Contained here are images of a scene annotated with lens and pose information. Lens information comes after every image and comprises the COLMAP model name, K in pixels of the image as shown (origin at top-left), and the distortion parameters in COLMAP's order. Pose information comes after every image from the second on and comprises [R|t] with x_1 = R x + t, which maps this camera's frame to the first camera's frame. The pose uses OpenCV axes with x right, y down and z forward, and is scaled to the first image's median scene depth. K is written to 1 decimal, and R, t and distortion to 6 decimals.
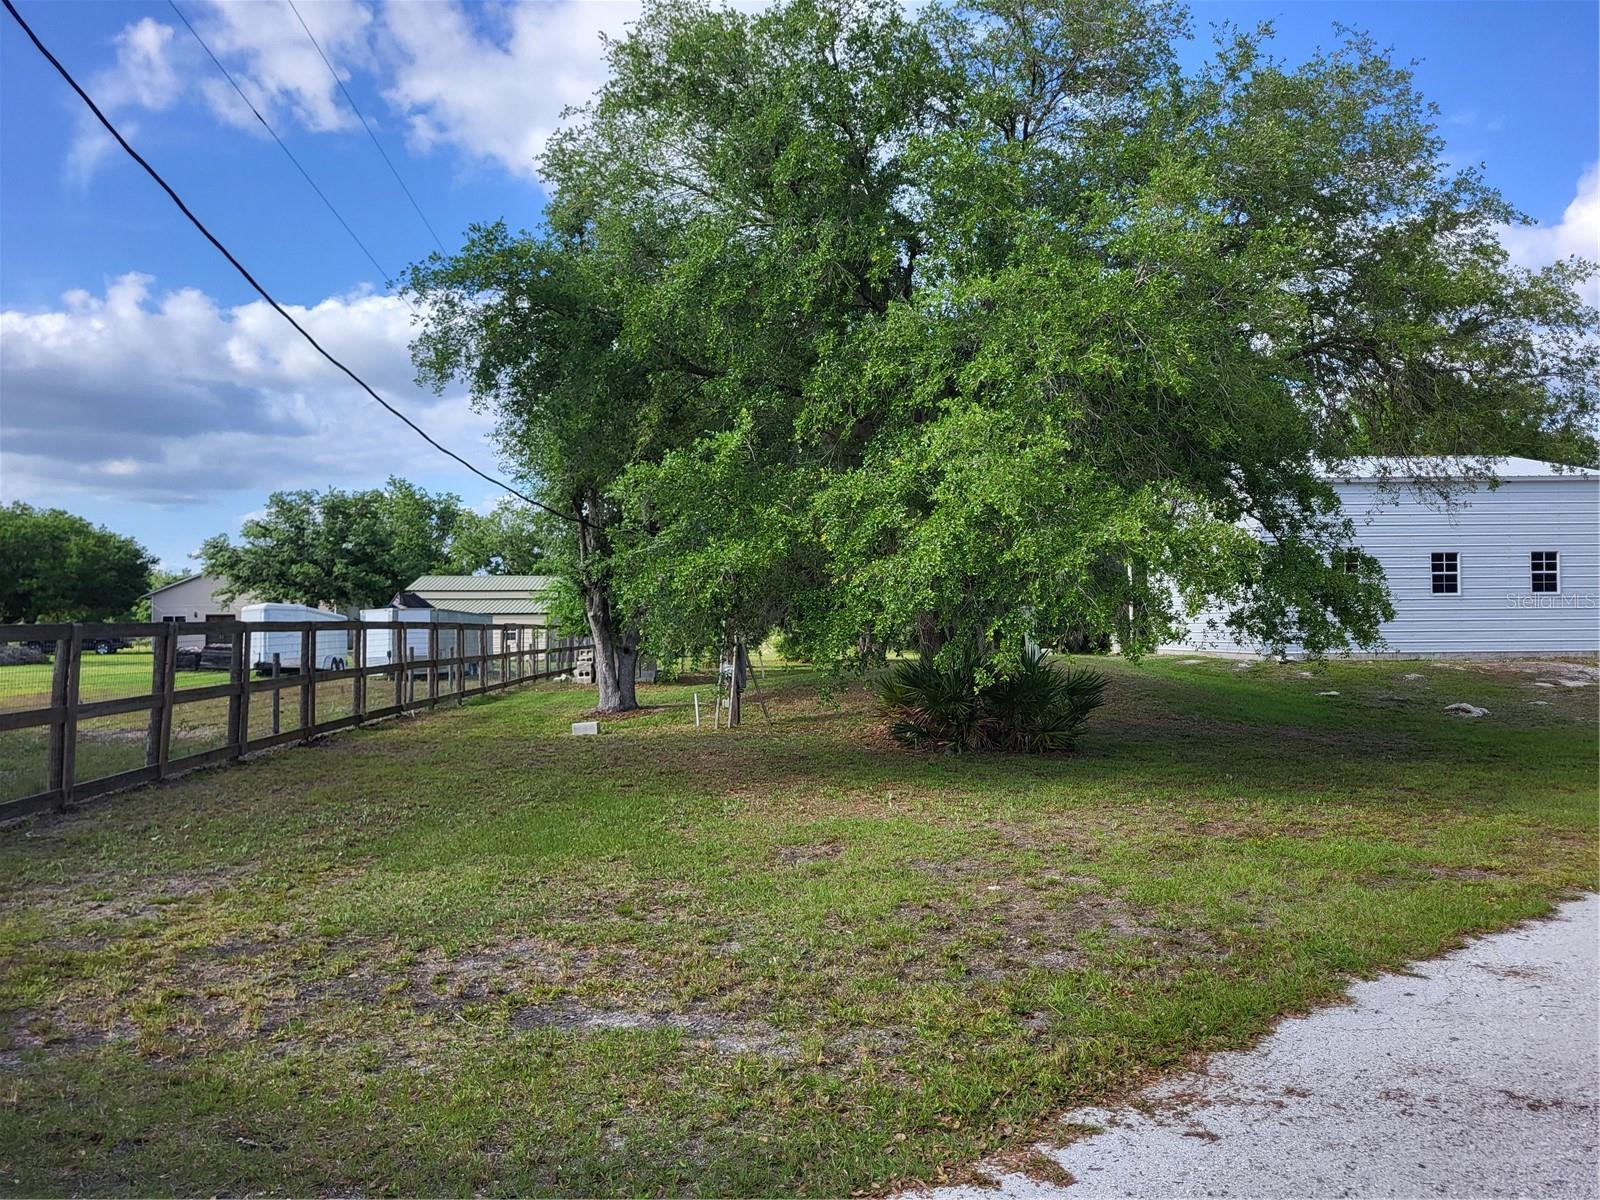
lens RADIAL K [[1201.7, 0, 800.0], [0, 1201.7, 600.0], [0, 0, 1]] dist [-0.008921, -0.004626]
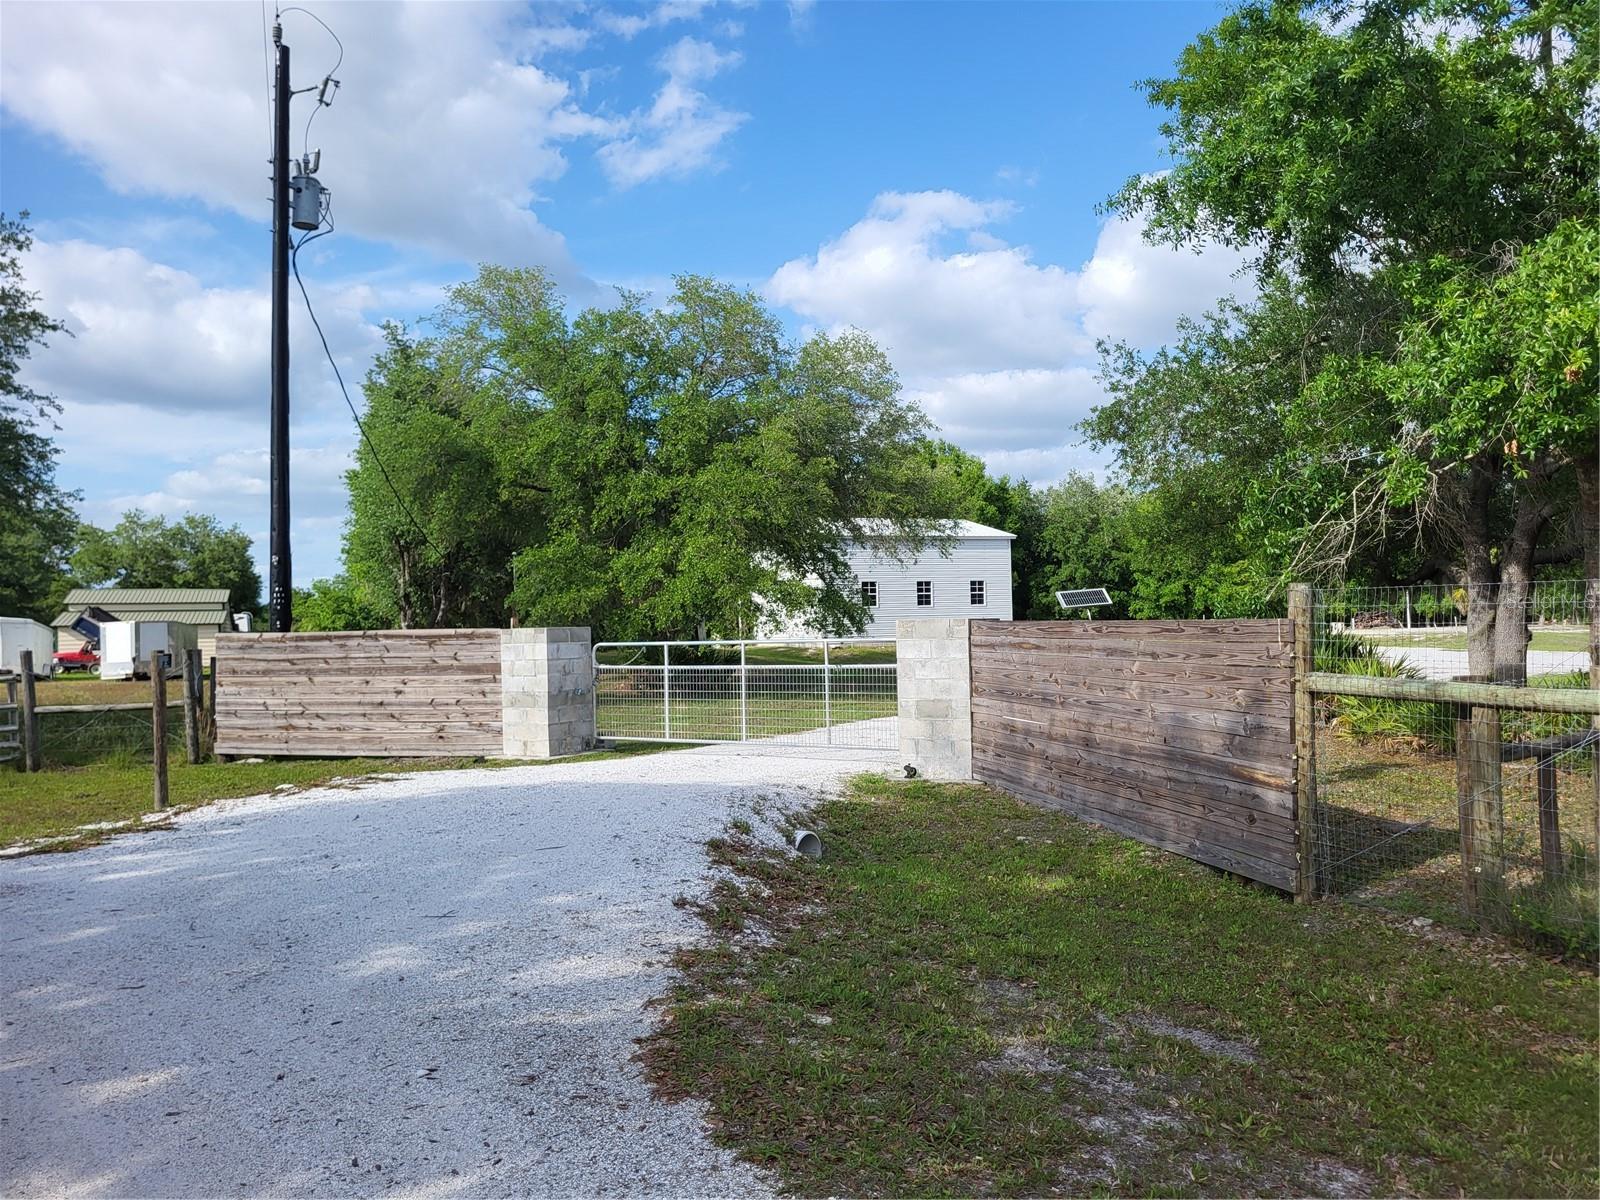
lens RADIAL K [[1201.7, 0, 800.0], [0, 1201.7, 600.0], [0, 0, 1]] dist [-0.008921, -0.004626]
pose [[0.940113, -0.004327, 0.340835, -0.357984], [0.005835, 0.999977, -0.003399, -0.016555], [-0.340813, 0.005184, 0.940117, -0.955970]]
